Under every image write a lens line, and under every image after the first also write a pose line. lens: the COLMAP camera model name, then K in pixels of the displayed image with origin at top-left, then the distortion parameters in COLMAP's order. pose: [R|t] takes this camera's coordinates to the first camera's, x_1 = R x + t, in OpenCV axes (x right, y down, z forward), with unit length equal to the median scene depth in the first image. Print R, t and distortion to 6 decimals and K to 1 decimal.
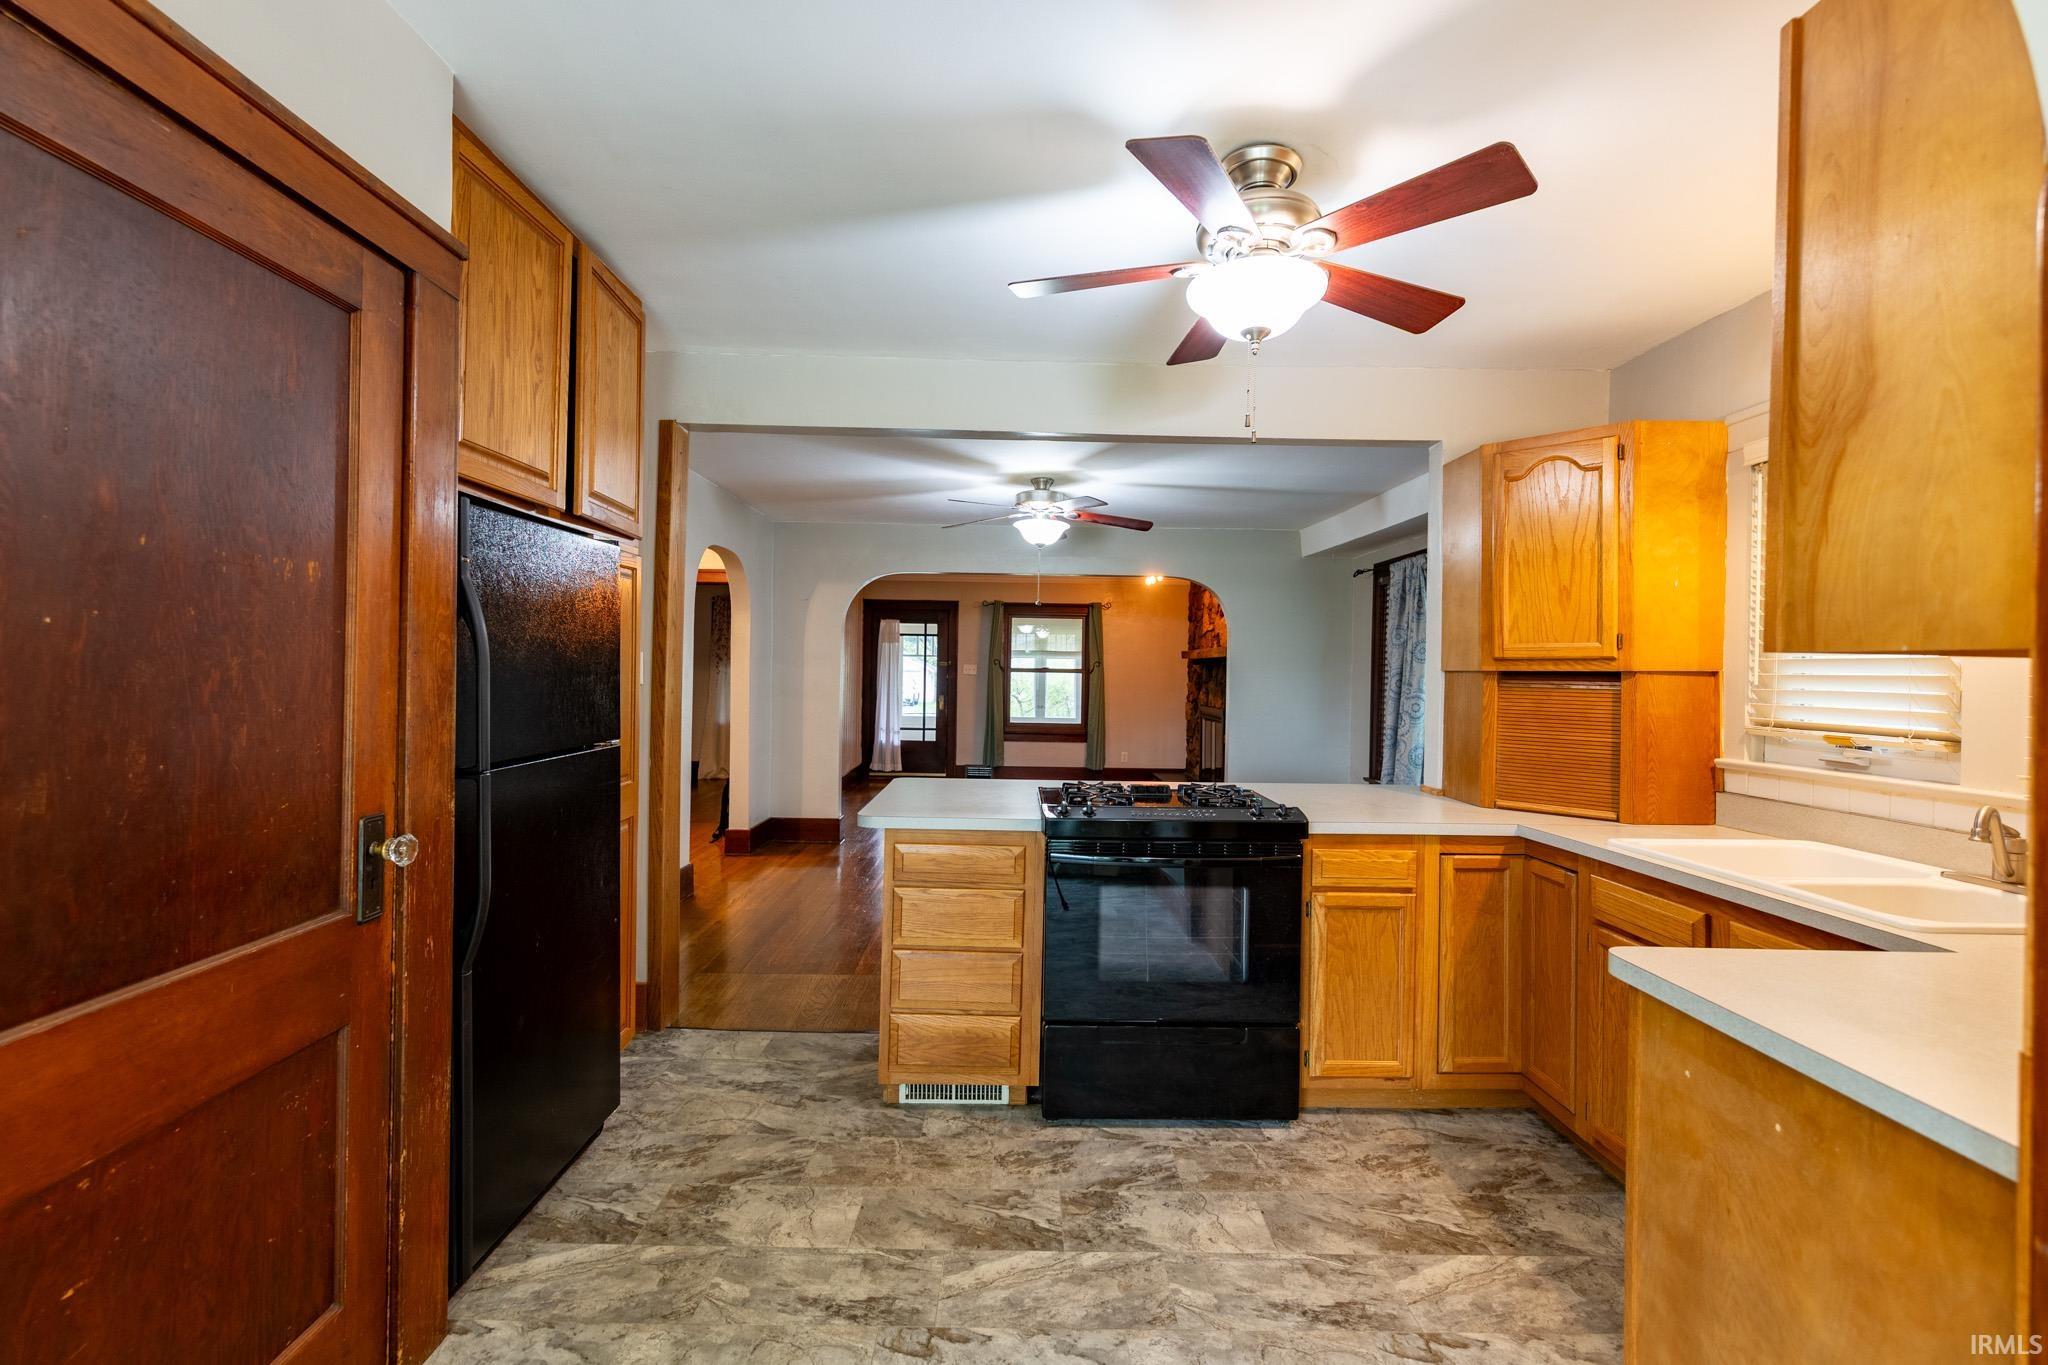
lens RADIAL K [[907.8, 0, 1028.5], [0, 907.8, 670.9], [0, 0, 1]] dist [0.000764, -0.000476]
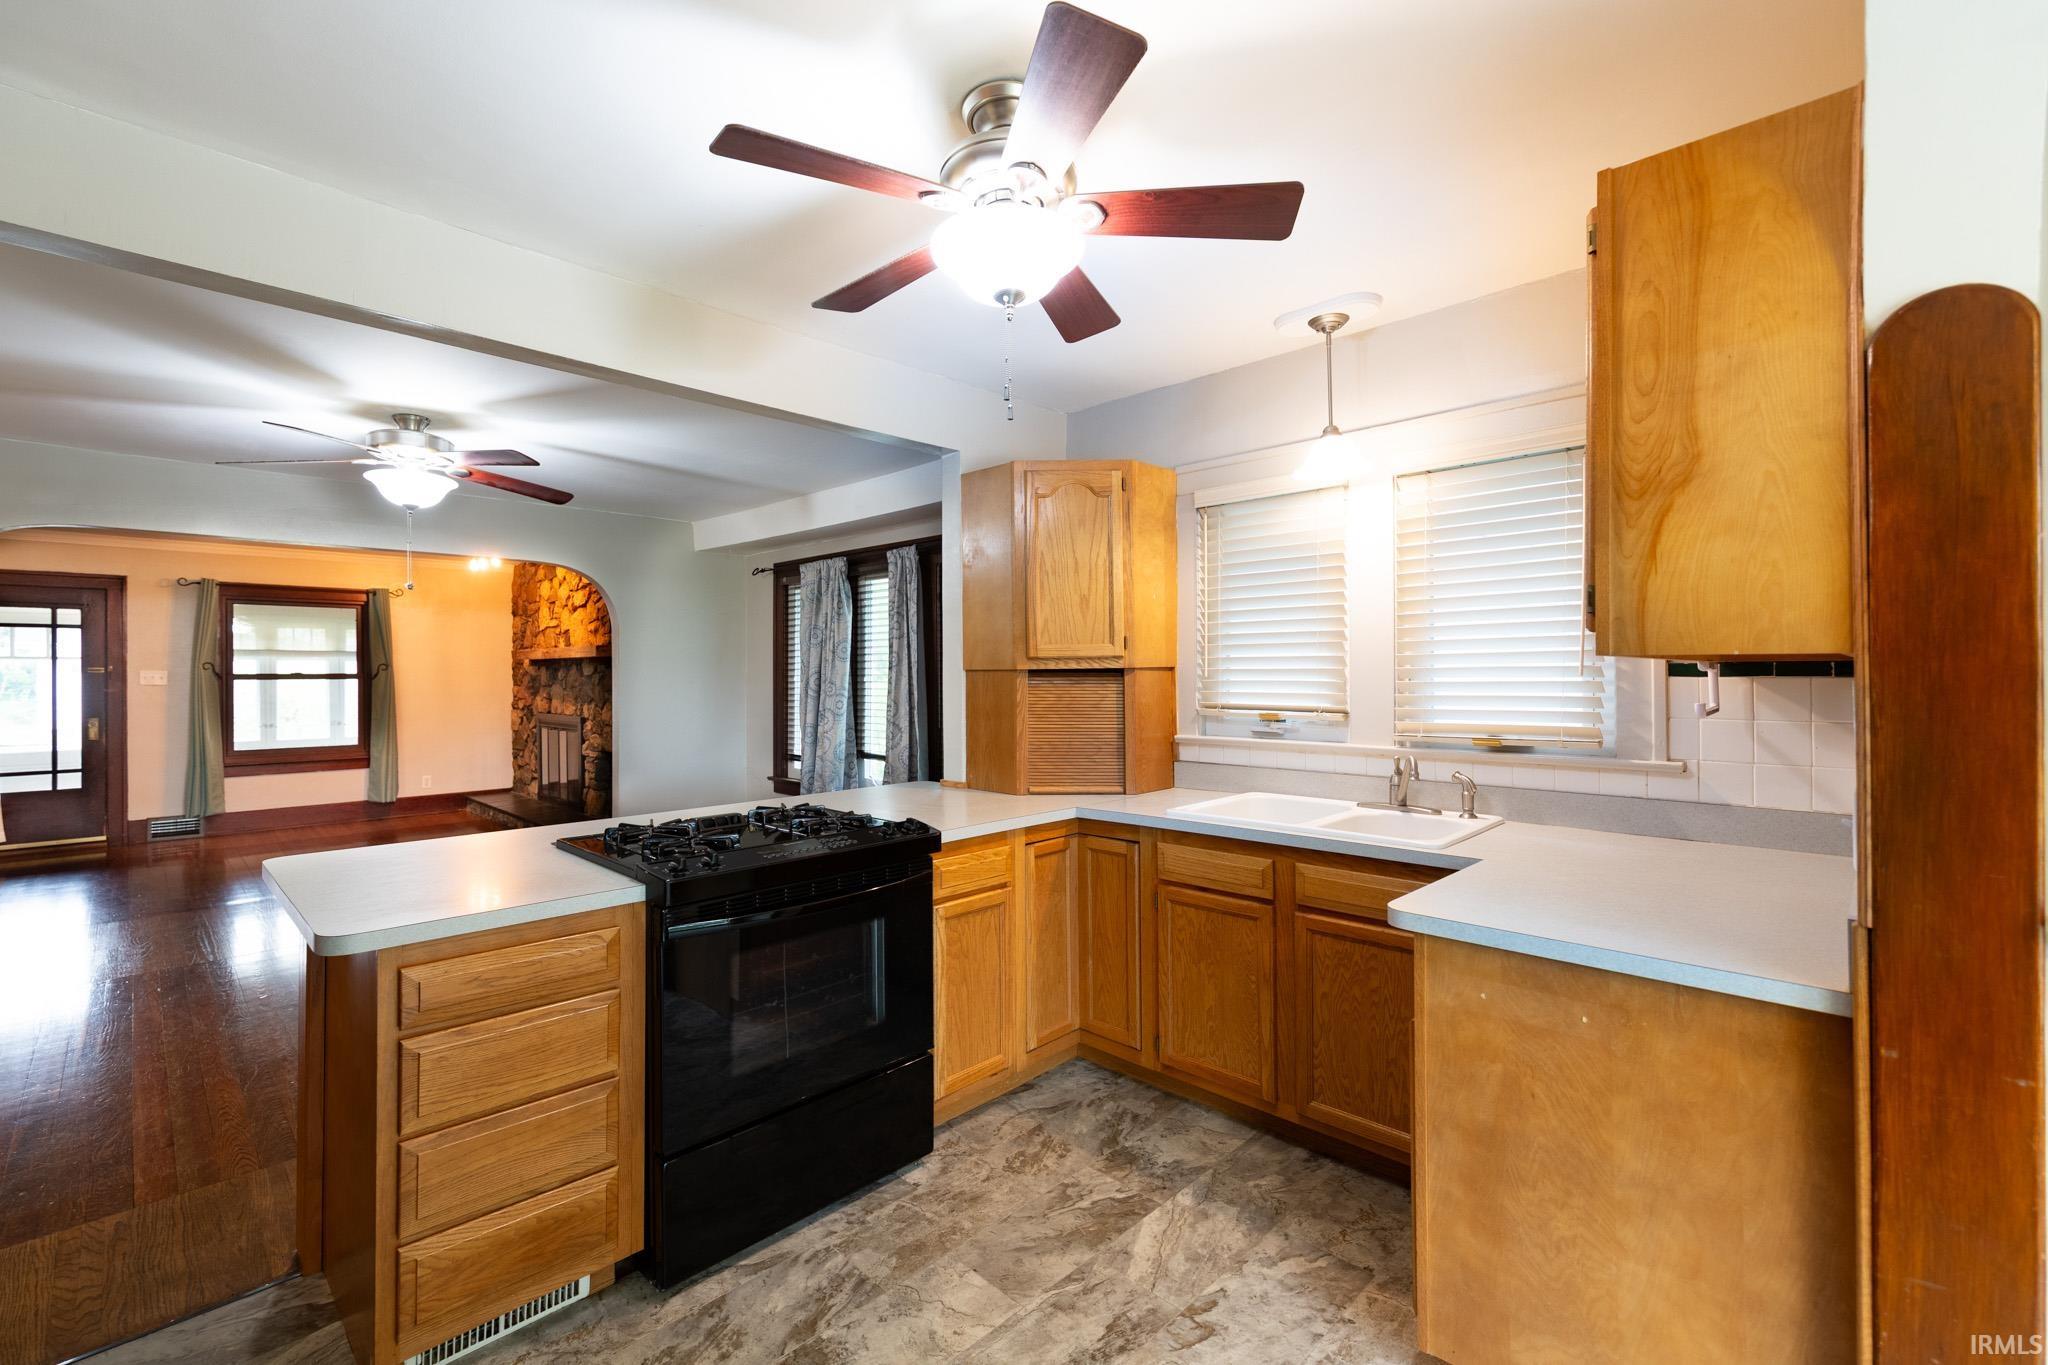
lens RADIAL K [[876.5, 0, 1025.5], [0, 876.5, 671.8], [0, 0, 1]] dist [0.002926, -0.000733]
pose [[0.707929, -0.019584, 0.706012, -0.266107], [0.016522, 0.999801, 0.011166, -0.010075], [-0.706090, 0.003760, 0.708112, 0.287060]]
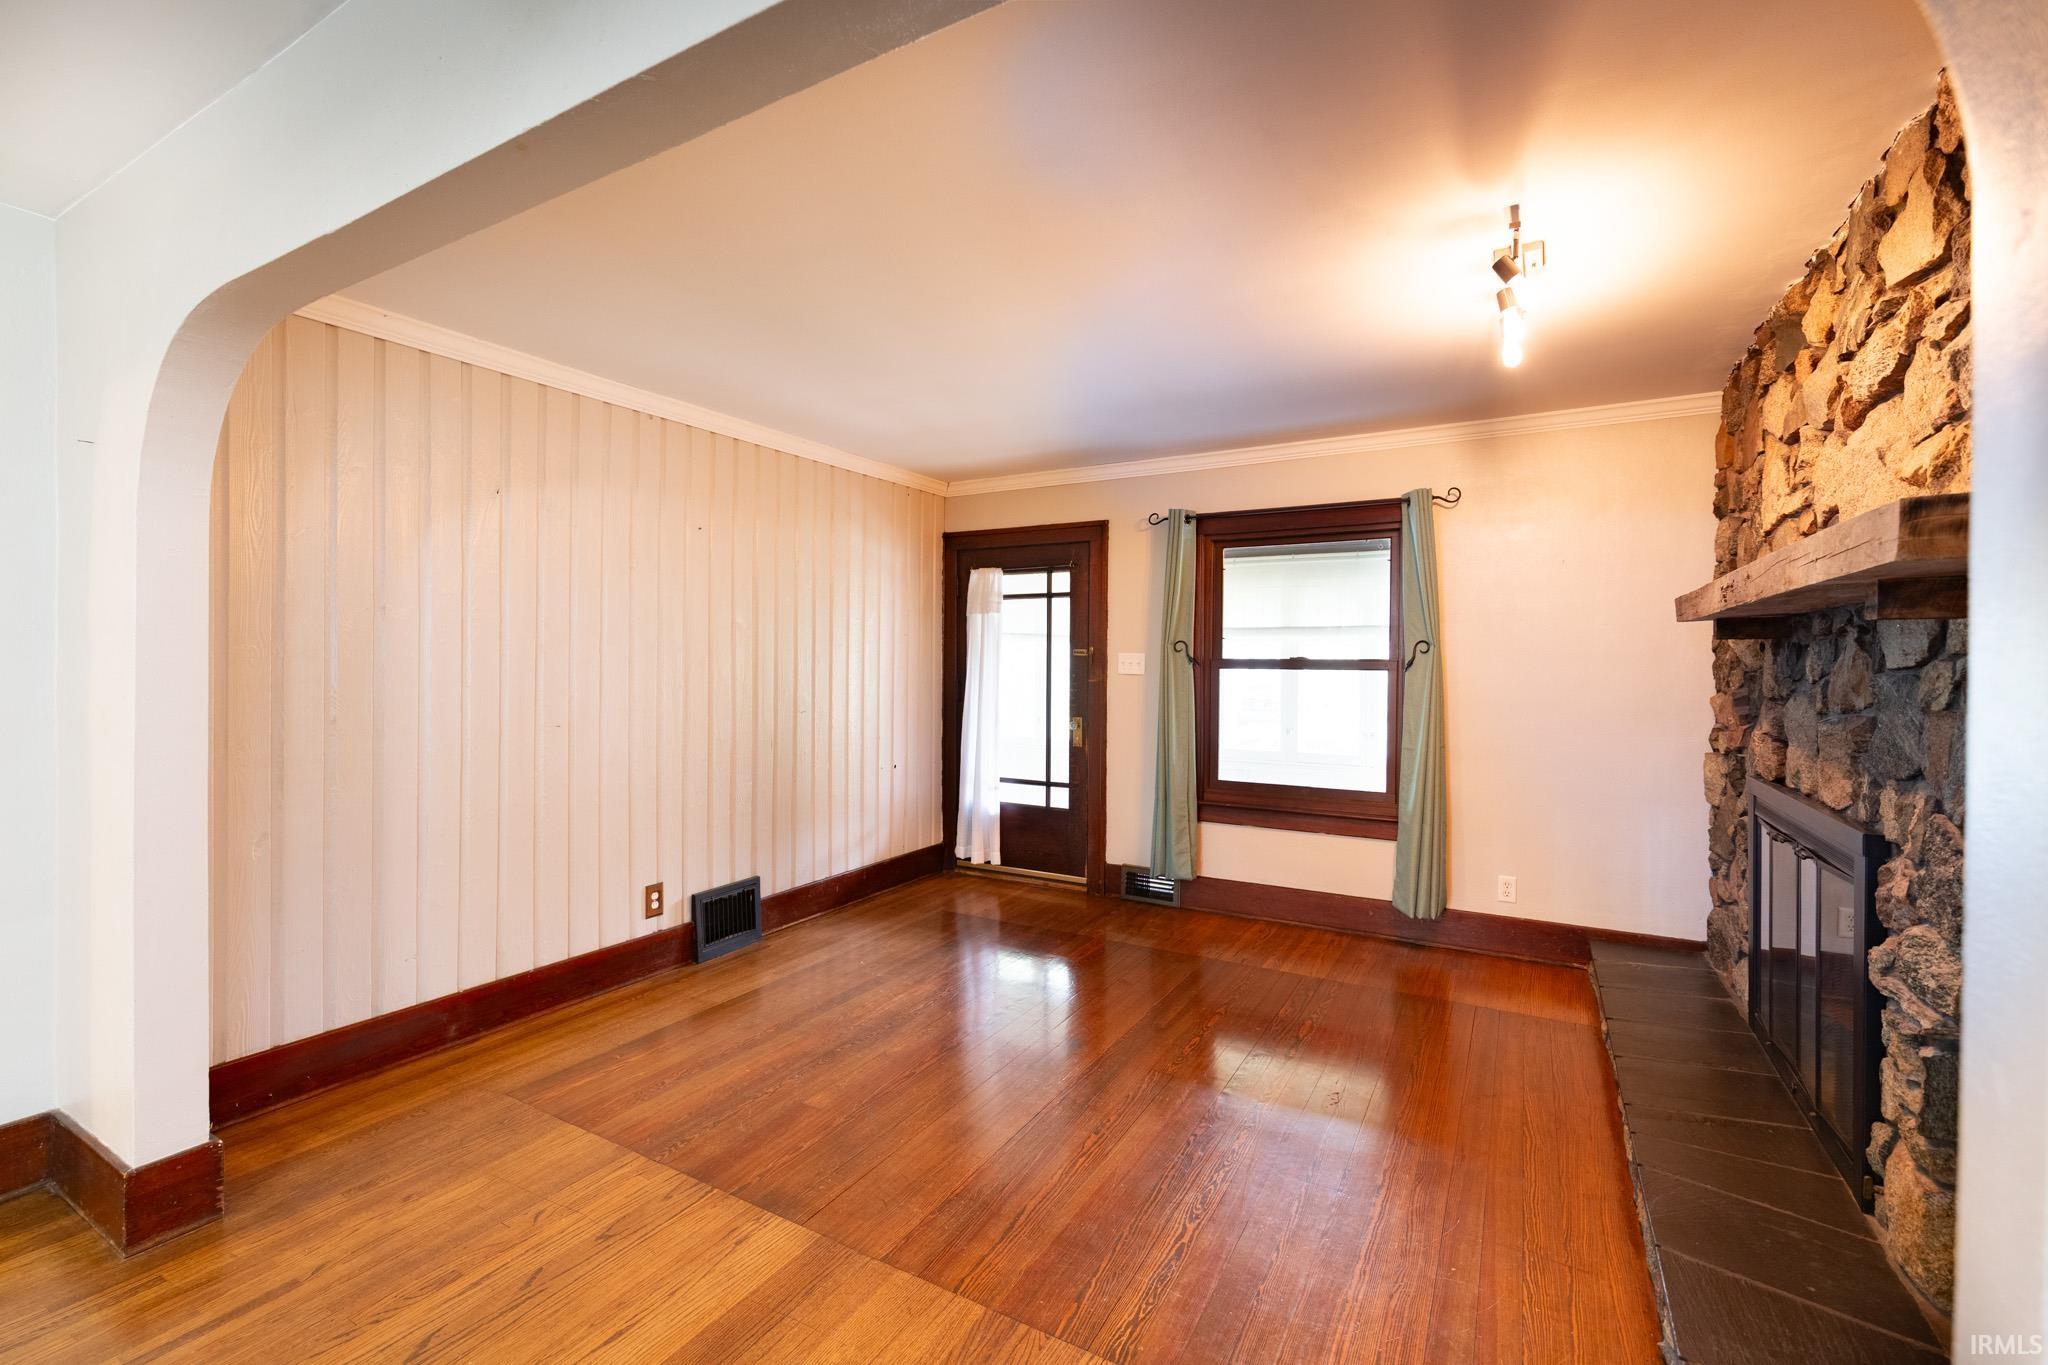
lens RADIAL K [[876.5, 0, 1025.5], [0, 876.5, 671.8], [0, 0, 1]] dist [0.002926, -0.000733]
pose [[0.861597, -0.004592, -0.507572, 0.479859], [0.006289, 0.999979, 0.001629, 0.006612], [0.507554, -0.004595, 0.861608, 2.324507]]
